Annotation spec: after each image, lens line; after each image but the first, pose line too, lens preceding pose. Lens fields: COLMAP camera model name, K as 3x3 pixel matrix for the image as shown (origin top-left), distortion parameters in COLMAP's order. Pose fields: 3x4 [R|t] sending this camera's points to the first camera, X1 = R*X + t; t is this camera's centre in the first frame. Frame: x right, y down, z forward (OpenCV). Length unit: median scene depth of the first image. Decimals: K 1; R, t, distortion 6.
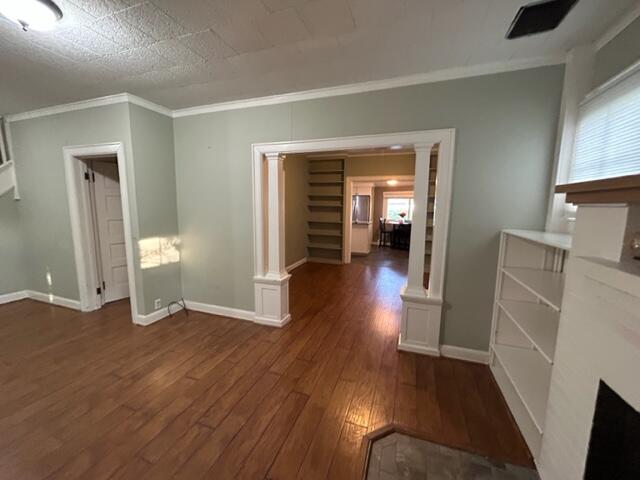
lens RADIAL K [[260.3, 0, 320.3], [0, 260.3, 238.7], [0, 0, 1]] dist [-0.001147, 0.000233]
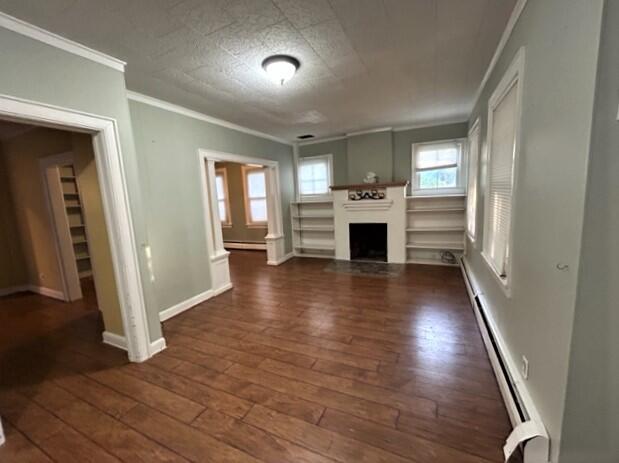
lens RADIAL K [[251.7, 0, 309.8], [0, 251.7, 230.2], [0, 0, 1]] dist [-0.001147, 0.000233]
pose [[0.102591, -0.159029, 0.981929, -1.431990], [0.187687, 0.972501, 0.137892, -0.057606], [-0.976856, 0.170149, 0.129618, 0.407148]]
